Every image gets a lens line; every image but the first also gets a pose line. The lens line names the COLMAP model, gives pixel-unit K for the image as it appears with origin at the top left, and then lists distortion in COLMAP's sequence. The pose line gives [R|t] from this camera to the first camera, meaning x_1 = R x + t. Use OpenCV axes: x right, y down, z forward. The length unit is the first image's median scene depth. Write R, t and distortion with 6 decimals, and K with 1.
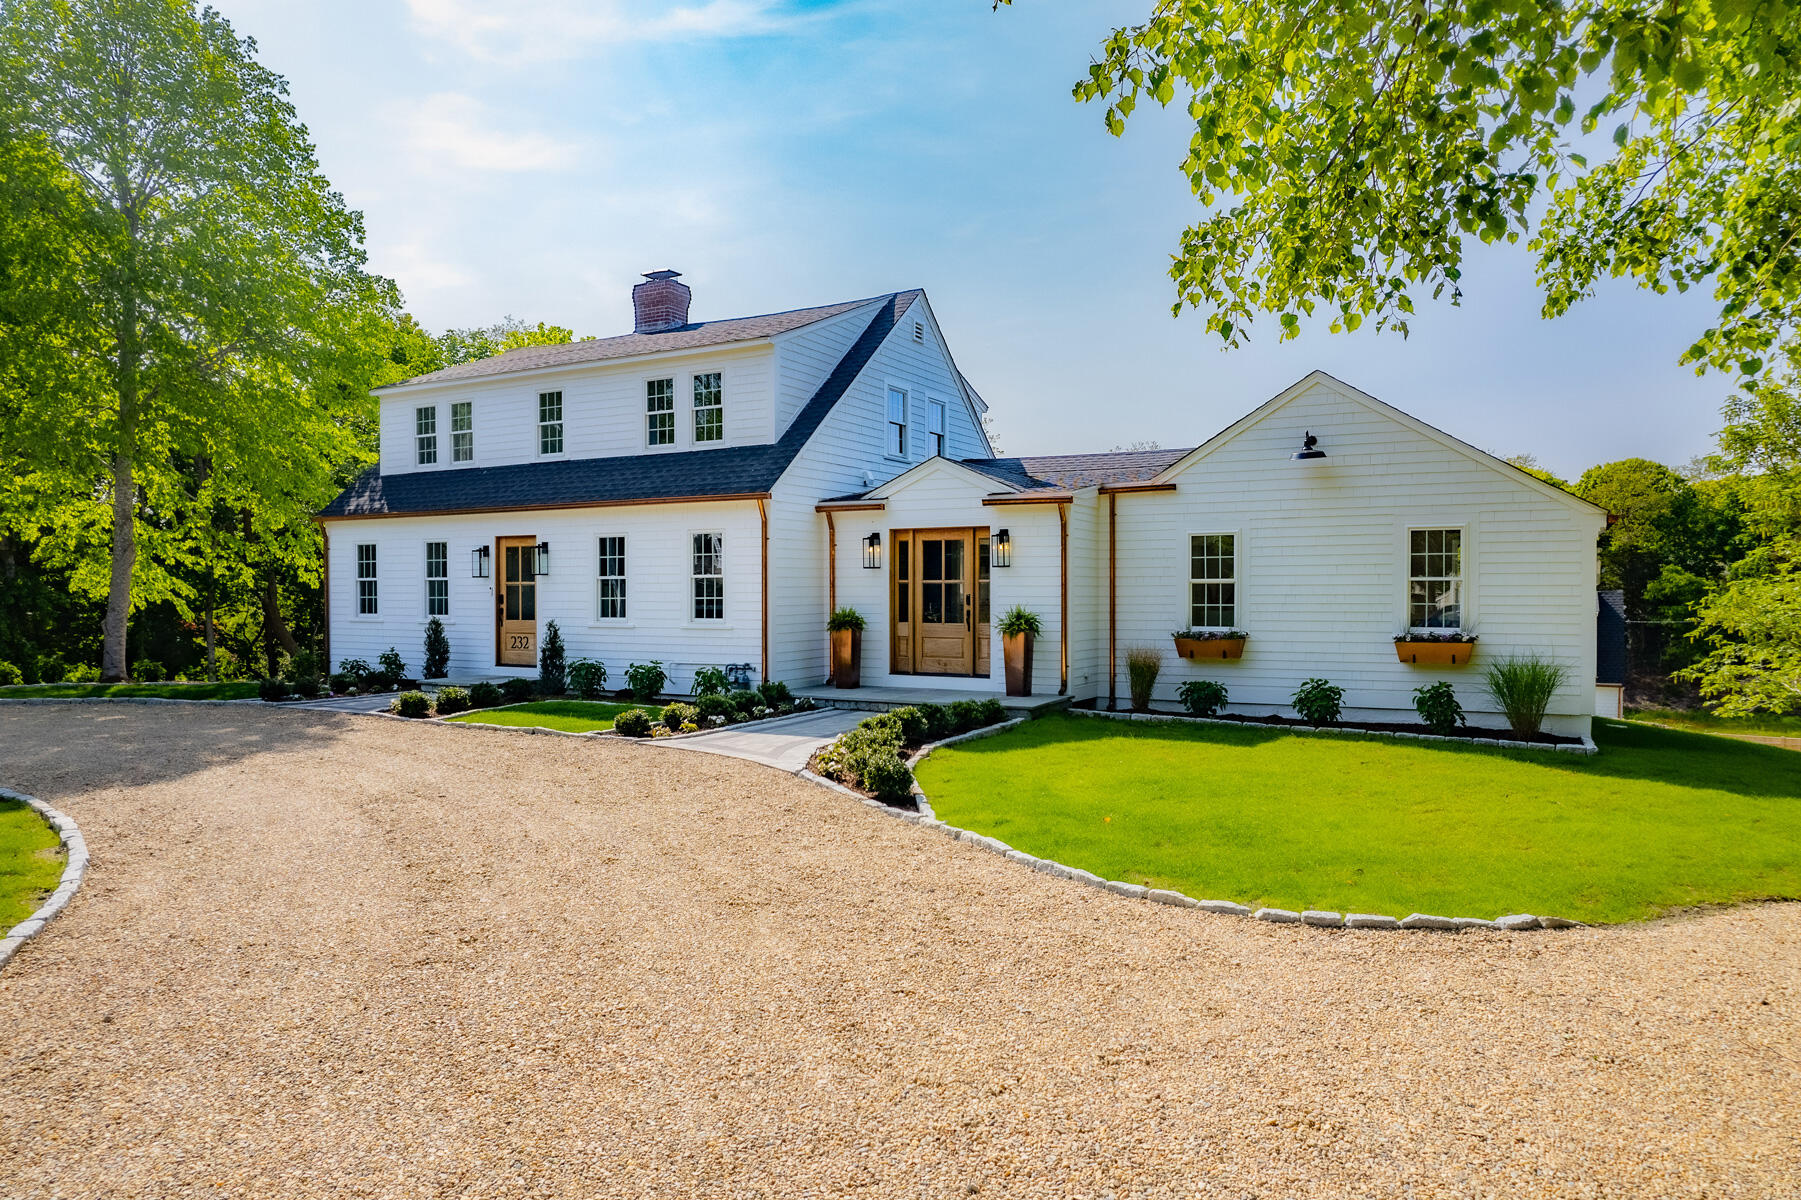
lens RADIAL K [[1180.9, 0, 898.9], [0, 1180.9, 668.2], [0, 0, 1]] dist [-0.056234, -0.000135]
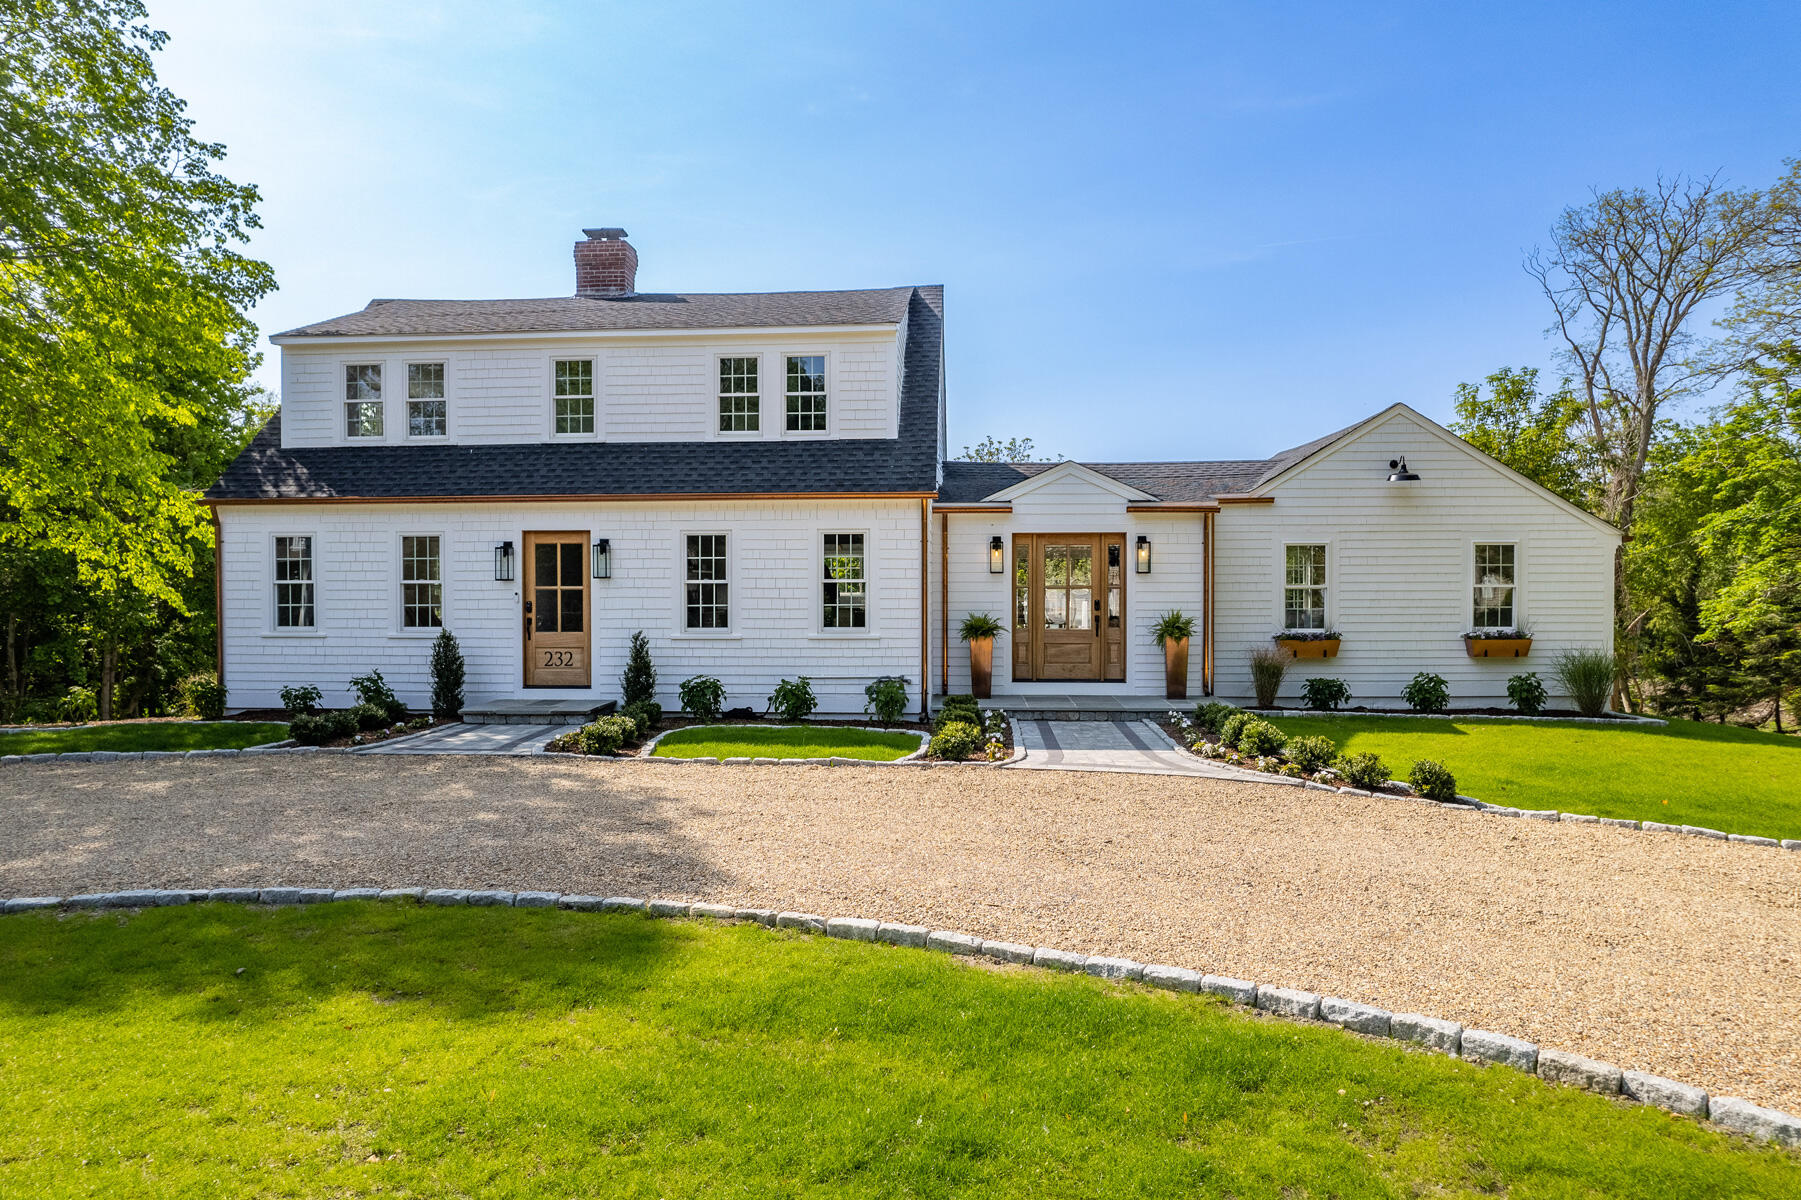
lens RADIAL K [[1049.9, 0, 897.1], [0, 1049.9, 679.3], [0, 0, 1]] dist [-0.032140, 0.001361]
pose [[0.908161, -0.034657, 0.417184, -0.462897], [0.028656, 0.999376, 0.020641, -0.017690], [-0.417639, -0.006790, 0.908588, 0.249956]]
